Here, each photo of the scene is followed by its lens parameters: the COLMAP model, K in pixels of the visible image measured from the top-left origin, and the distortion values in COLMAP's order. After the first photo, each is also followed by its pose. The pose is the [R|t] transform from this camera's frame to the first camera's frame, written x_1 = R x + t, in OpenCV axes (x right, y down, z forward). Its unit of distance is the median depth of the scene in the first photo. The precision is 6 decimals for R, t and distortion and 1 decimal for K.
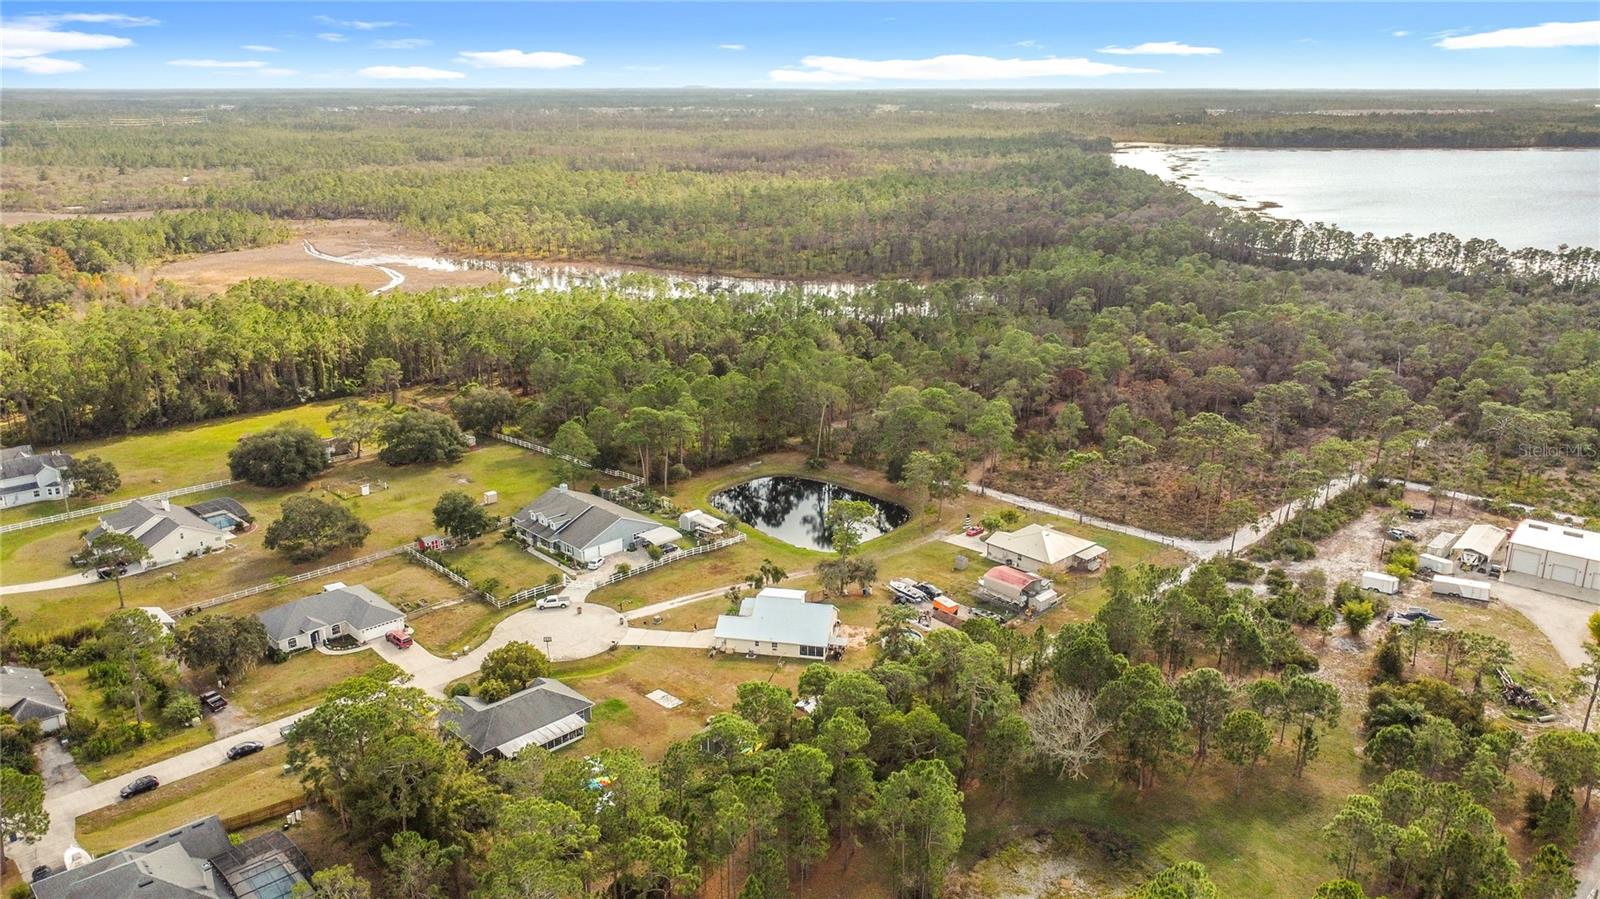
lens RADIAL K [[1197.1, 0, 808.5], [0, 1197.1, 433.2], [0, 0, 1]] dist [0.017442, -0.008230]
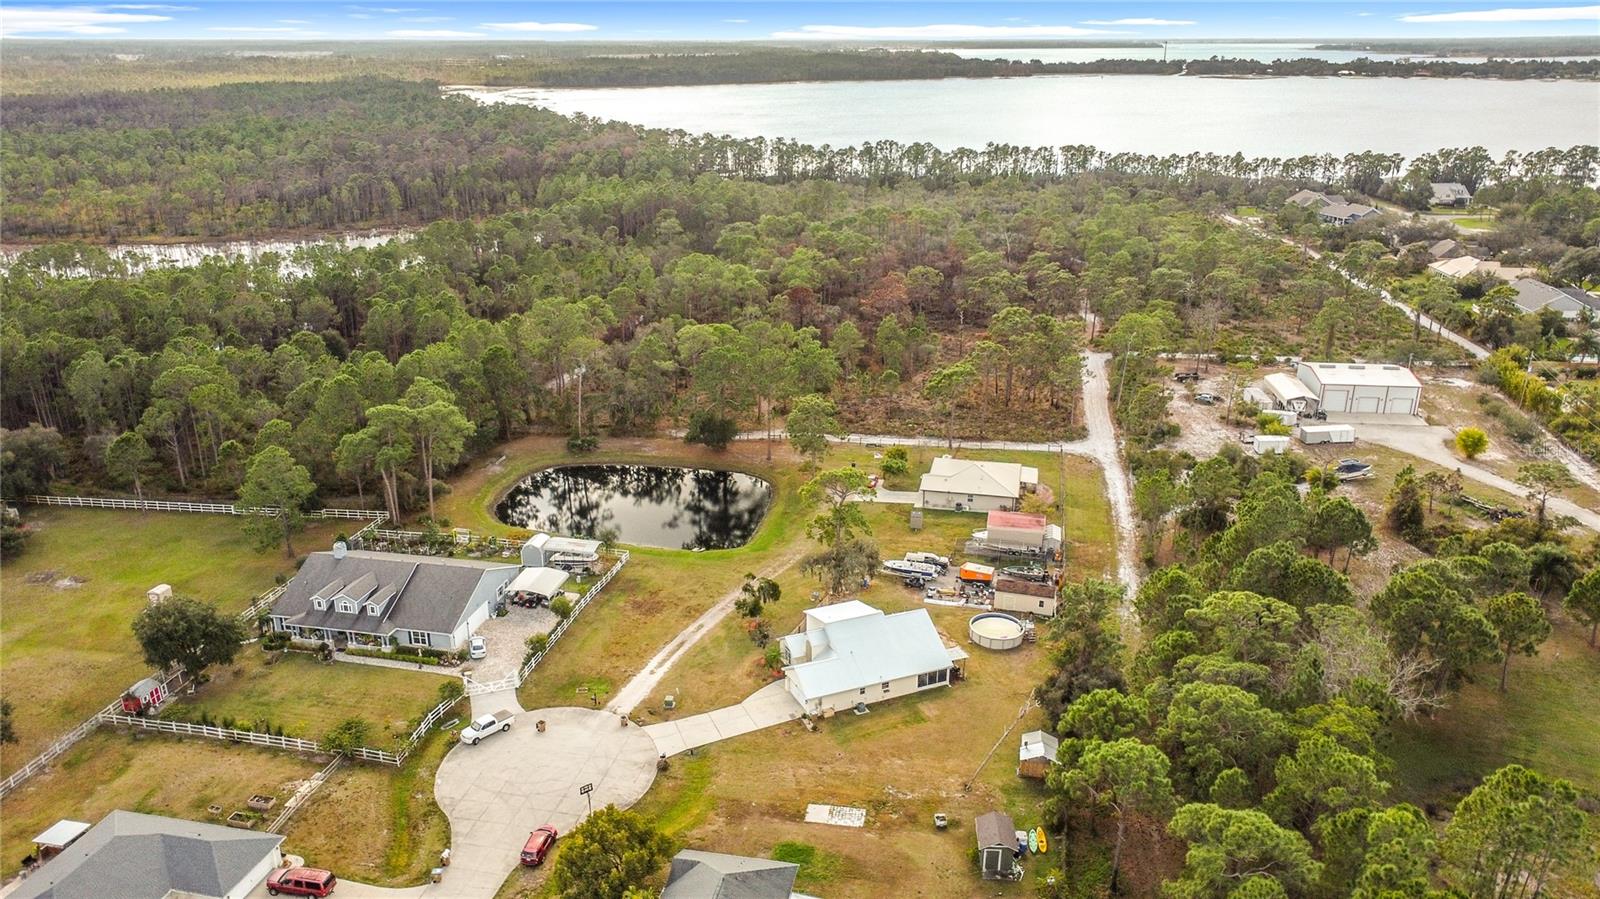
lens RADIAL K [[1160.4, 0, 804.4], [0, 1160.4, 453.8], [0, 0, 1]] dist [0.018781, -0.003425]
pose [[0.830660, -0.193635, 0.522024, -0.321890], [0.161587, 0.981064, 0.106785, -0.030625], [-0.532816, -0.004350, 0.846220, 0.360088]]
